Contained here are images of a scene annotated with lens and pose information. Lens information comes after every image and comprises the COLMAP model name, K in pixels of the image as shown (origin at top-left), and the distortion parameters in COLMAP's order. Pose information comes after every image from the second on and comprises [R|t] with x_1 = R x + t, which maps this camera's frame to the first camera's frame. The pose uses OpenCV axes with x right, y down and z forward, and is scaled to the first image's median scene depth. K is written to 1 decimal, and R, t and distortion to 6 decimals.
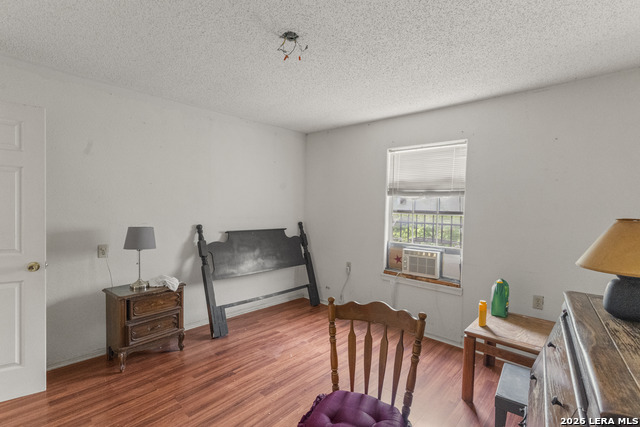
lens RADIAL K [[304.0, 0, 321.2], [0, 304.0, 210.2], [0, 0, 1]] dist [0.001527, 0.000138]
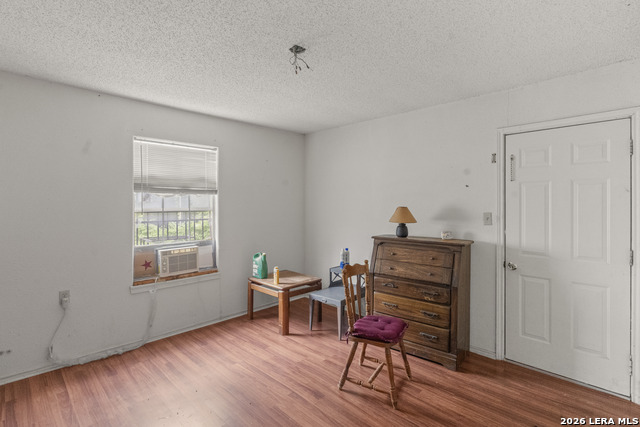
lens RADIAL K [[307.2, 0, 320.8], [0, 307.2, 198.3], [0, 0, 1]] dist [-0.000234, 0.000473]
pose [[0.046771, -0.001611, 0.998904, -0.638060], [0.022717, 0.999742, 0.000549, -0.020085], [-0.998647, 0.022667, 0.046795, 0.476389]]
